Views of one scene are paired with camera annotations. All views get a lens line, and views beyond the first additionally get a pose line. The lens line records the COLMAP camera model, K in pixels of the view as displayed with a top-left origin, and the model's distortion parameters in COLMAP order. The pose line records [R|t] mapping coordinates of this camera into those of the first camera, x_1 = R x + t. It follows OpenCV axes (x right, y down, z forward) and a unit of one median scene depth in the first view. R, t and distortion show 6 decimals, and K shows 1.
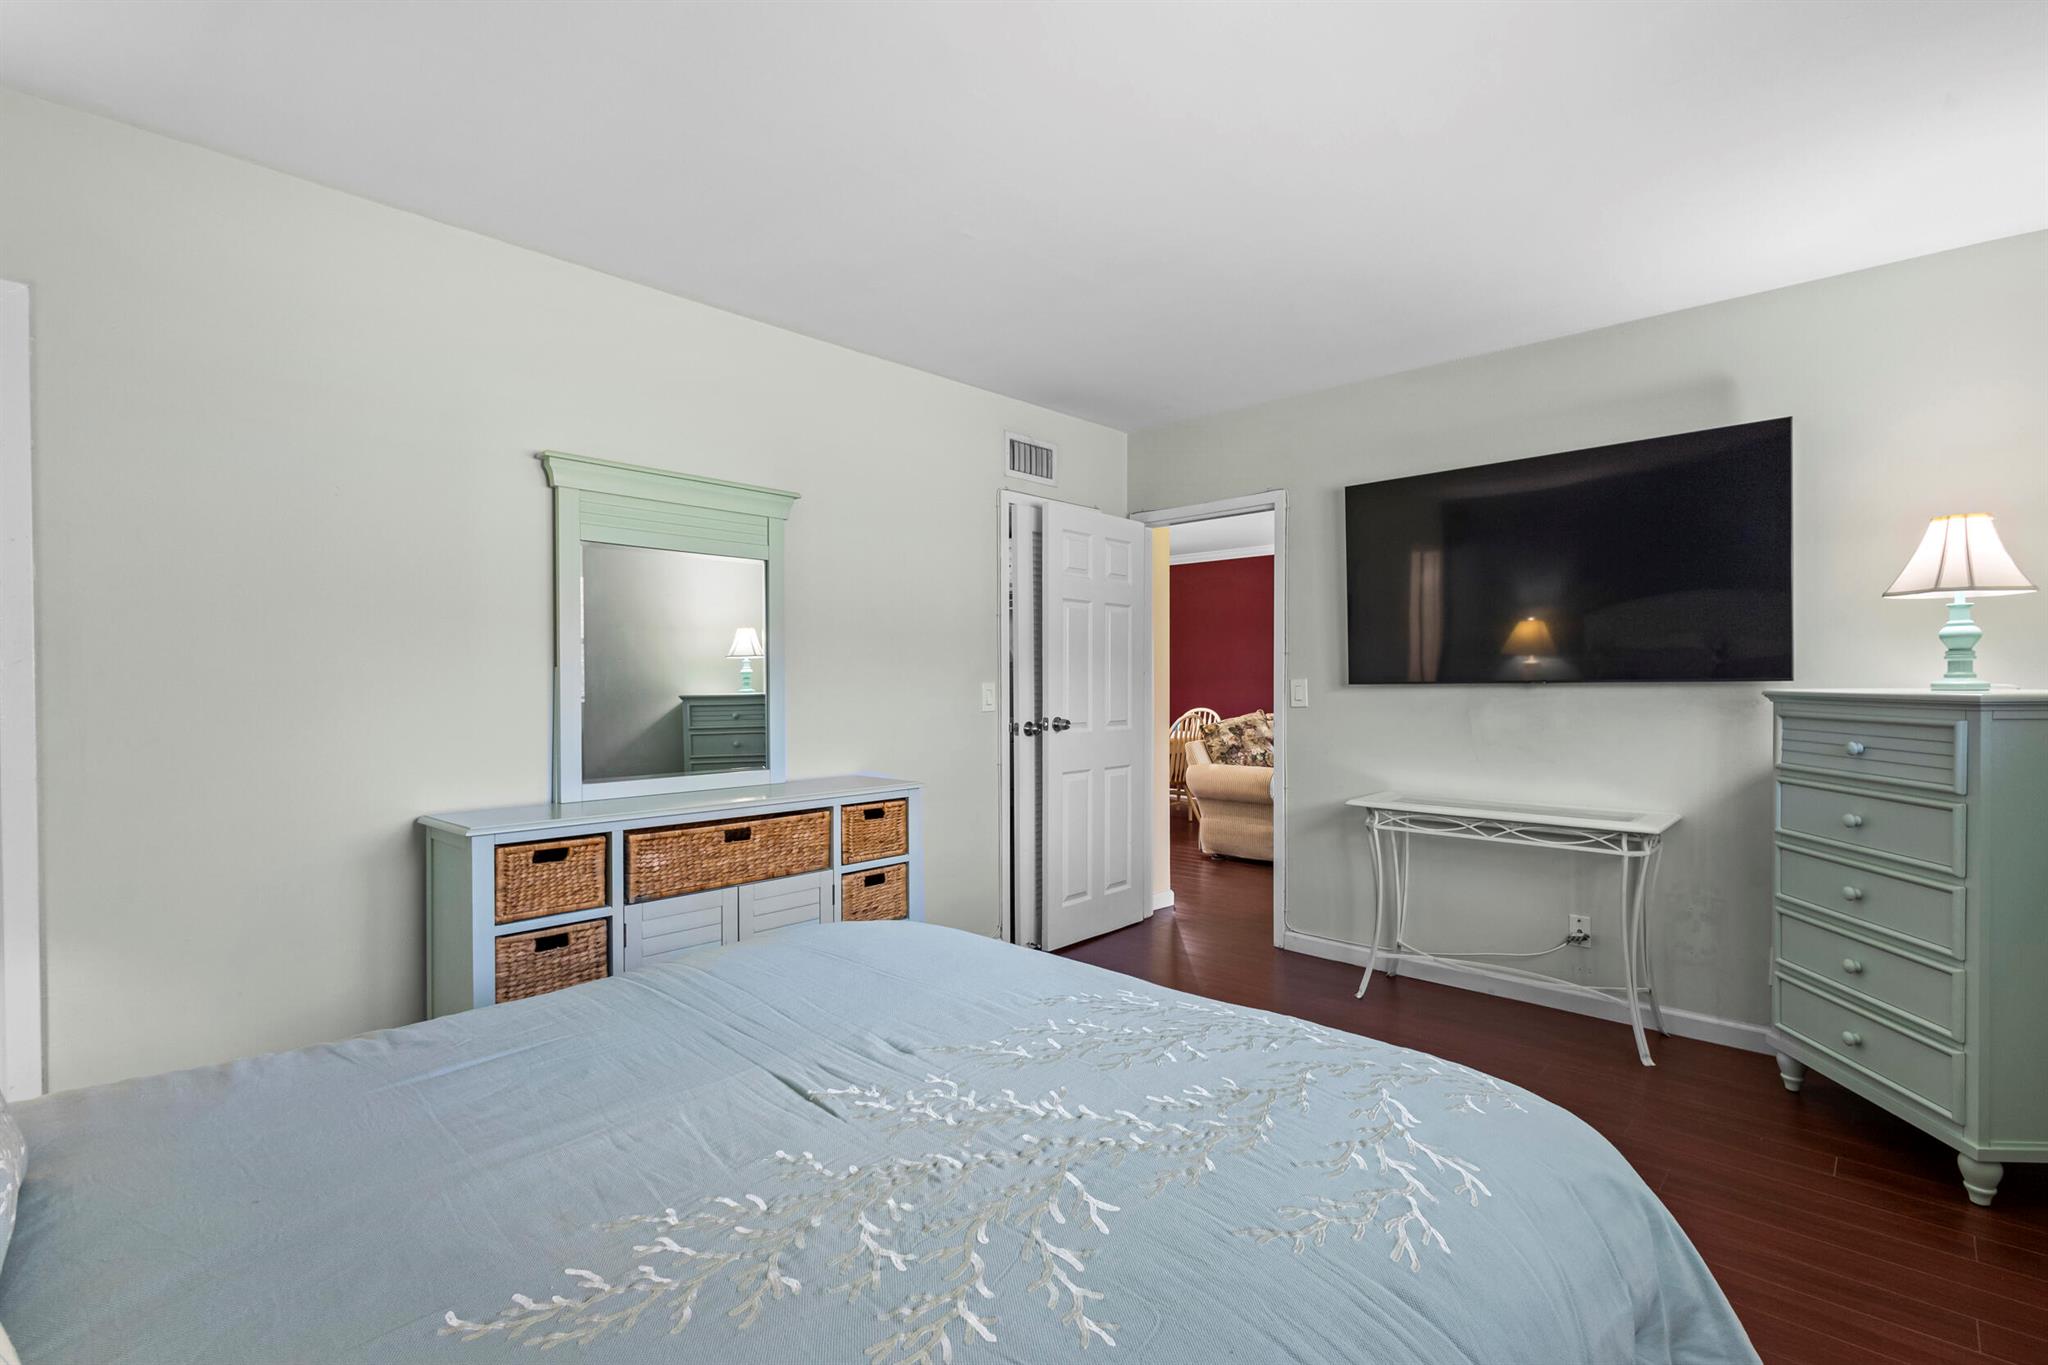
lens RADIAL K [[963.4, 0, 1016.4], [0, 963.4, 651.2], [0, 0, 1]] dist [0.000390, -0.000110]
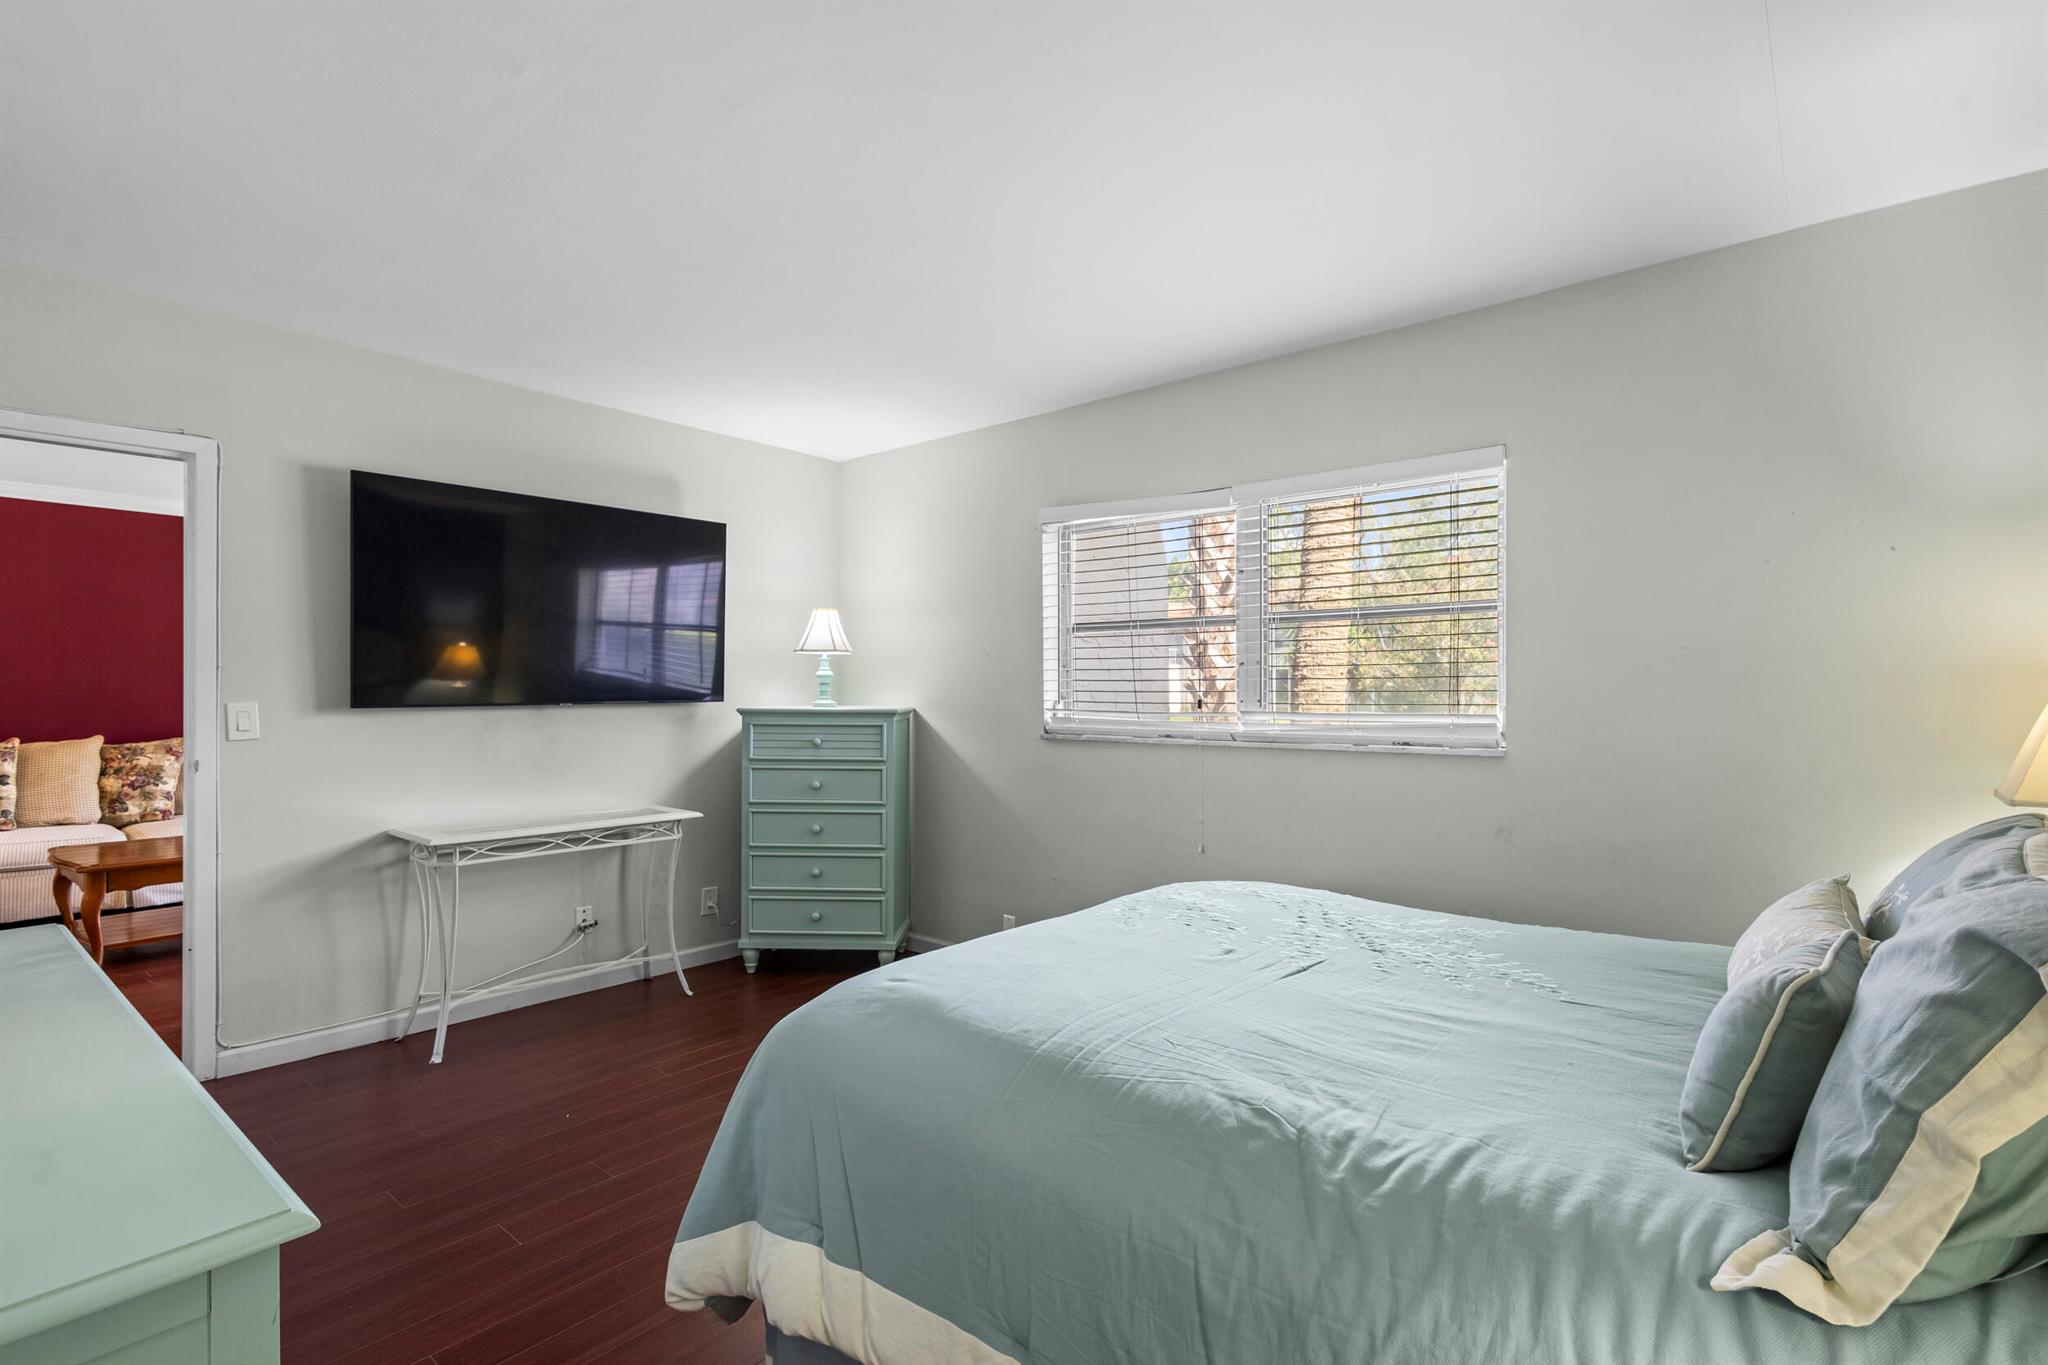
lens RADIAL K [[933.3, 0, 1024.0], [0, 933.3, 682.5], [0, 0, 1]] dist [-0.000952, -0.000068]
pose [[-0.060206, 0.026541, 0.997833, -0.644238], [-0.022206, 0.999363, -0.027922, 0.028911], [-0.997939, -0.023839, -0.059578, 0.621722]]
